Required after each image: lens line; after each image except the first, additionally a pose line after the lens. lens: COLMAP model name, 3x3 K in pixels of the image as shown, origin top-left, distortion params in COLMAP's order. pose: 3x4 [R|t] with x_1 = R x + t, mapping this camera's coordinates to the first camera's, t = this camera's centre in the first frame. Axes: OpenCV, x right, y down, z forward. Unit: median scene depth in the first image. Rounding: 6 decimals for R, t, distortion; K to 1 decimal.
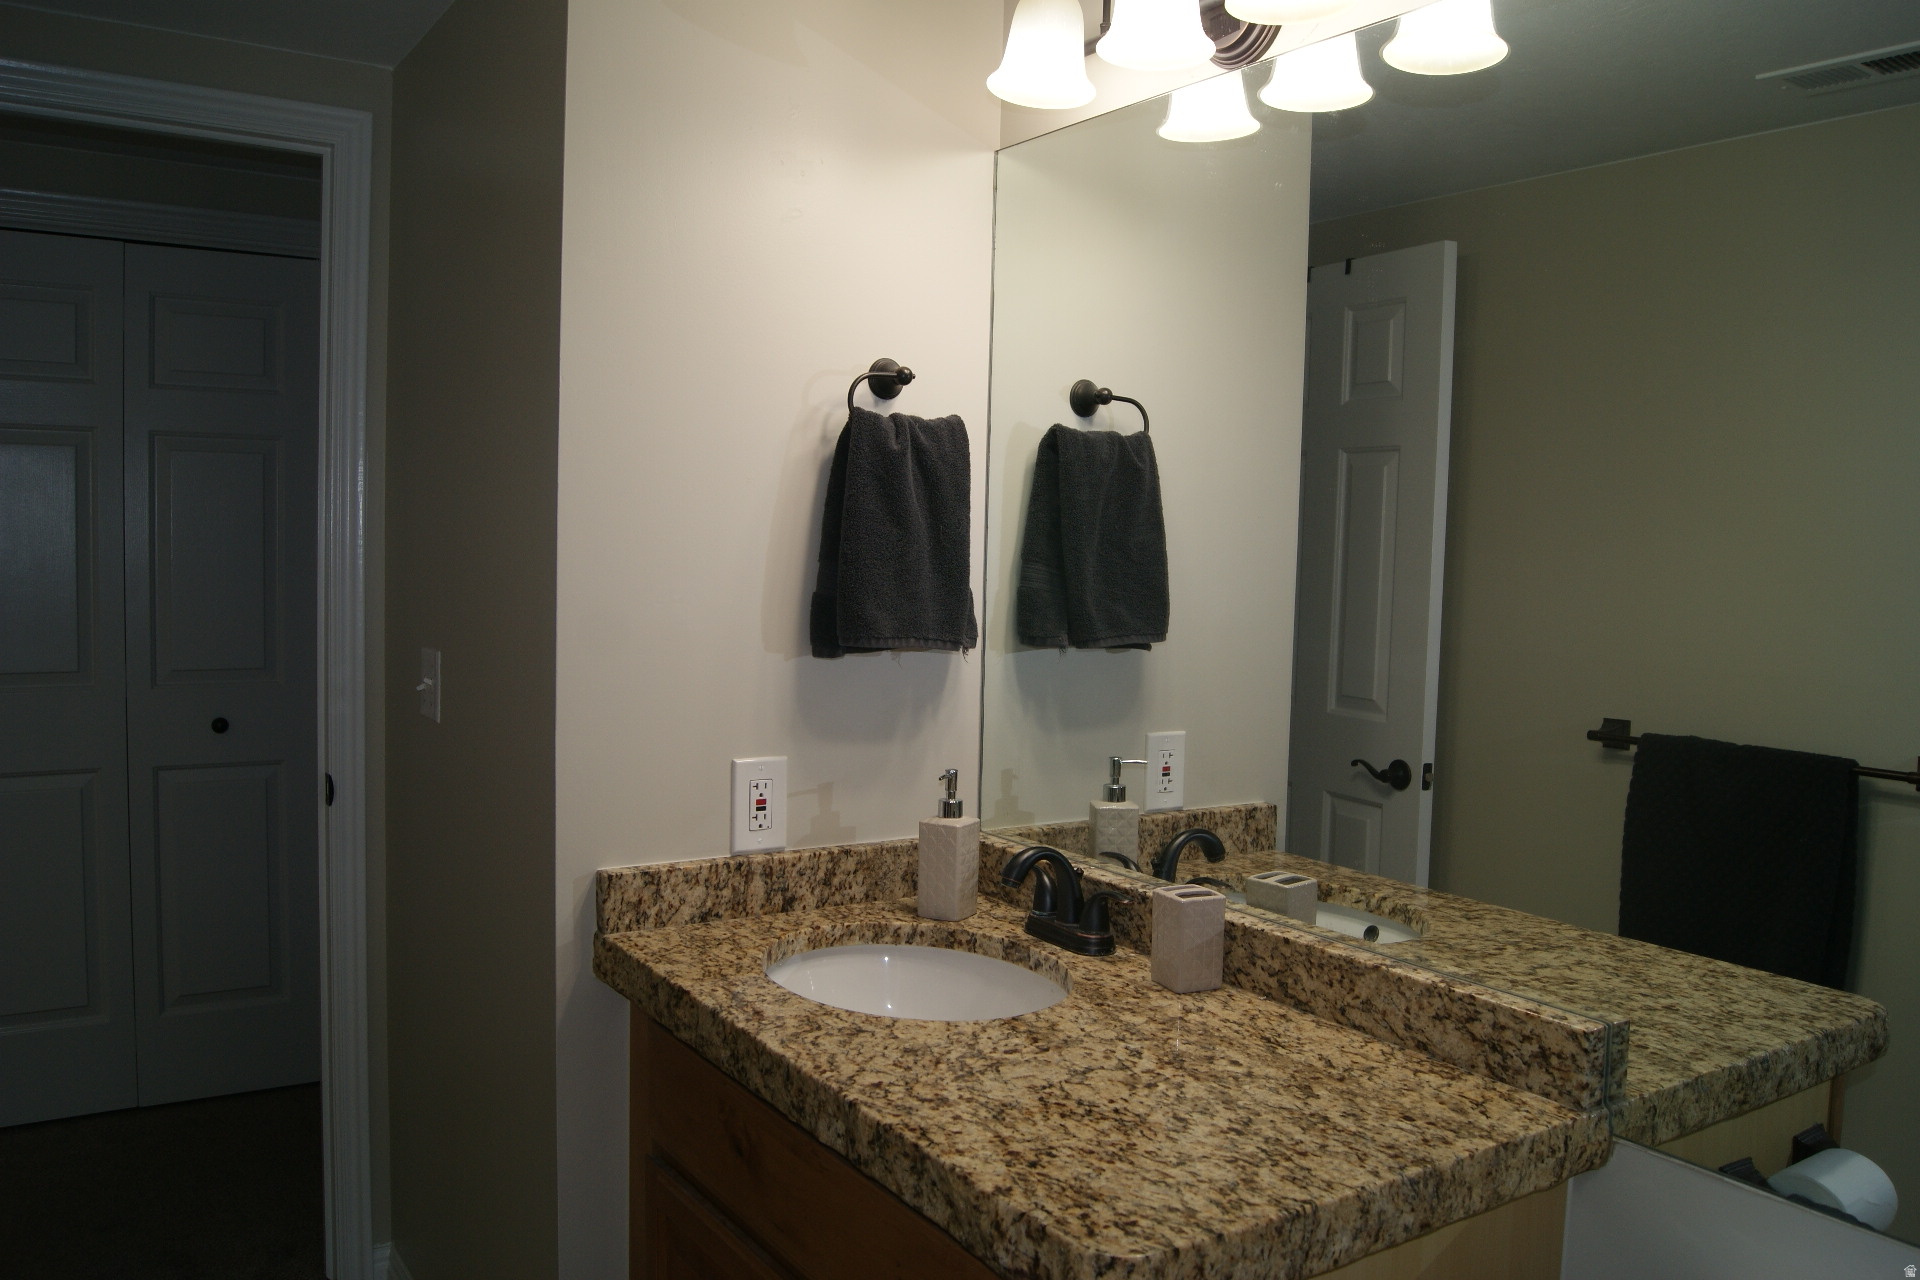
lens RADIAL K [[1476.5, 0, 960.0], [0, 1476.5, 640.0], [0, 0, 1]] dist [-0.092686, 0.021001]
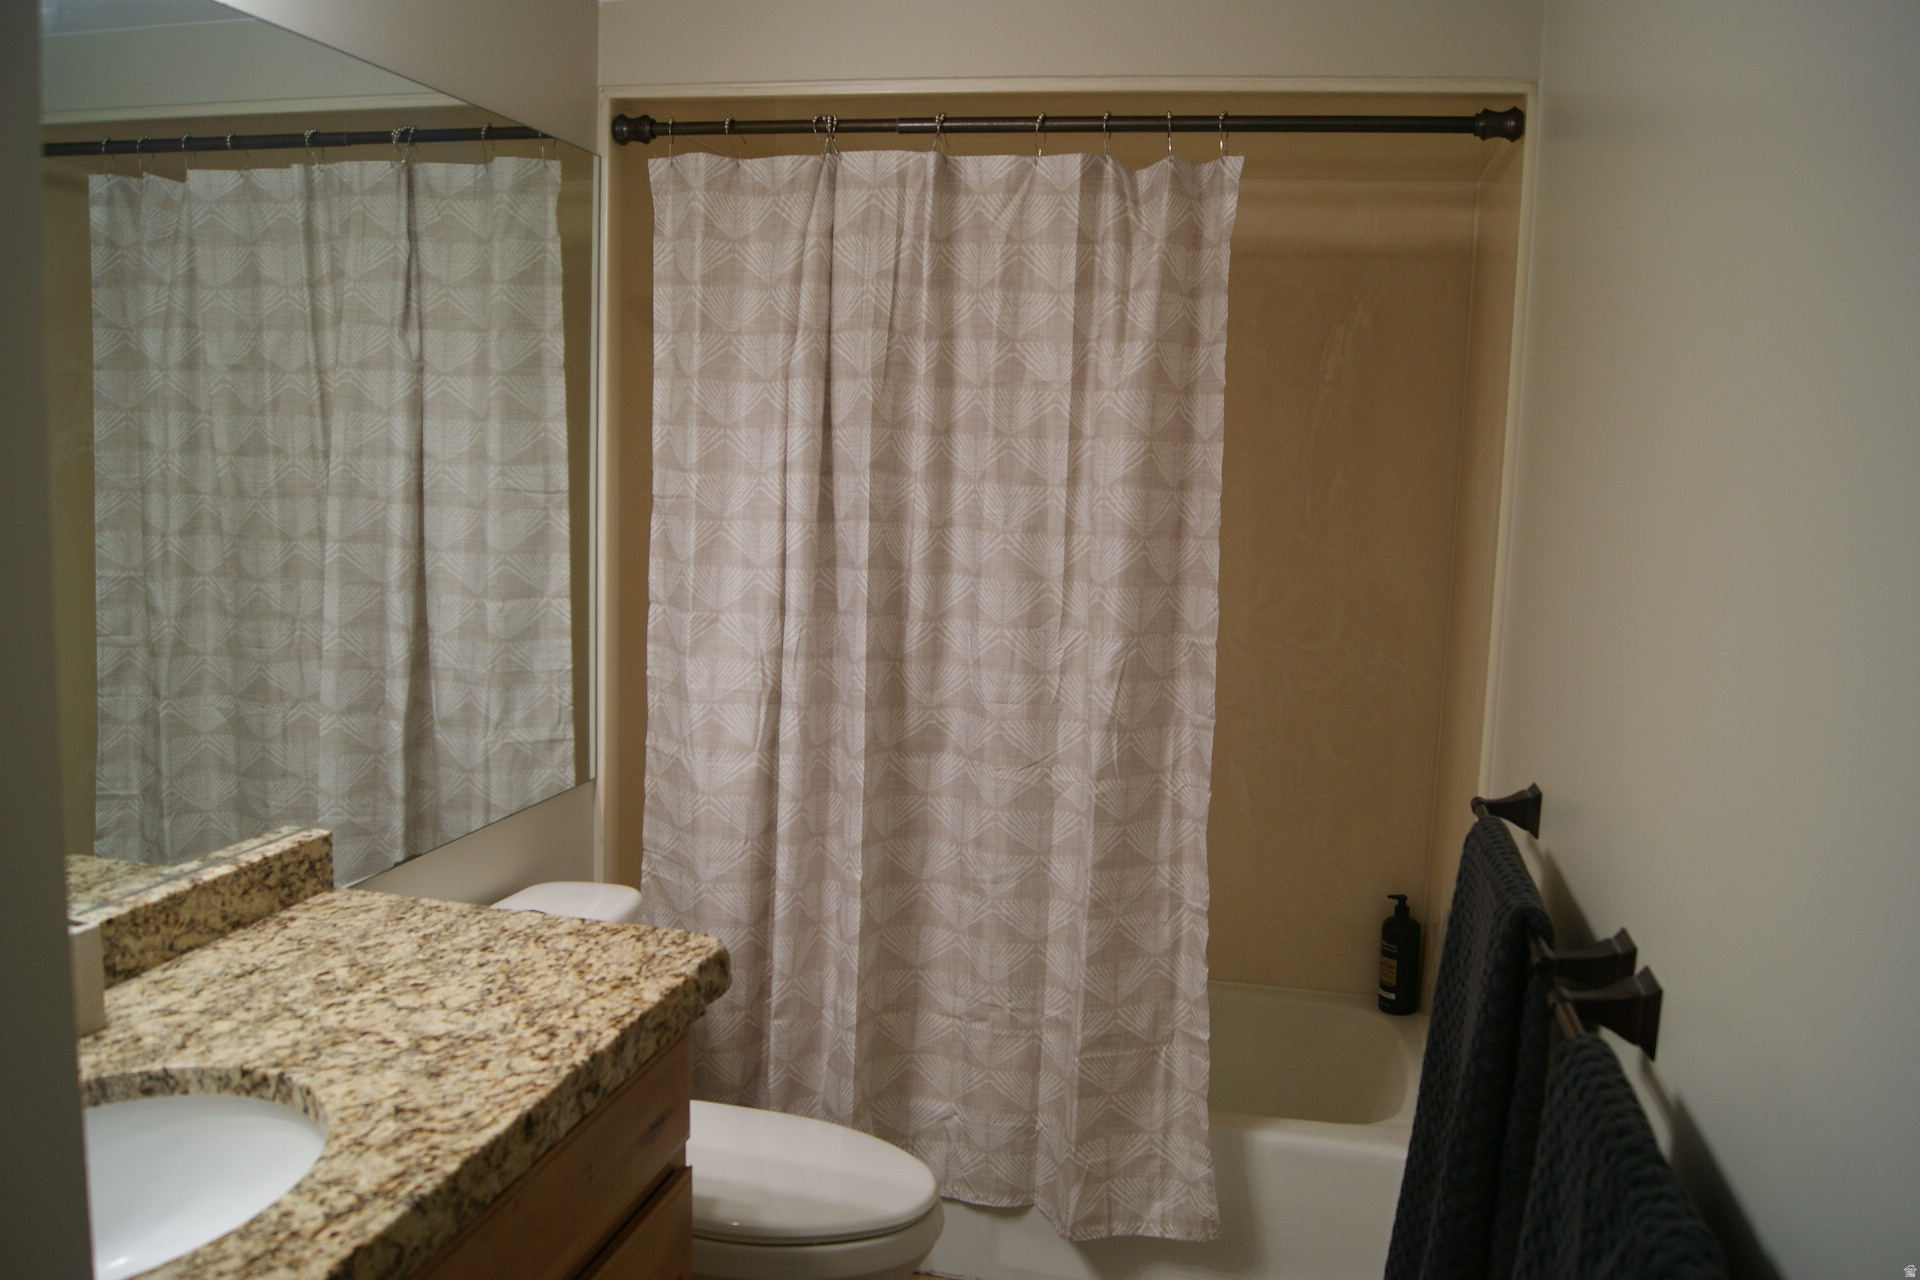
lens RADIAL K [[1476.5, 0, 960.0], [0, 1476.5, 640.0], [0, 0, 1]] dist [-0.092686, 0.021001]
pose [[-0.676972, -0.150395, 0.720479, -0.915396], [-0.005041, 0.979825, 0.199795, -0.187942], [-0.735991, 0.131624, -0.664072, 1.363266]]
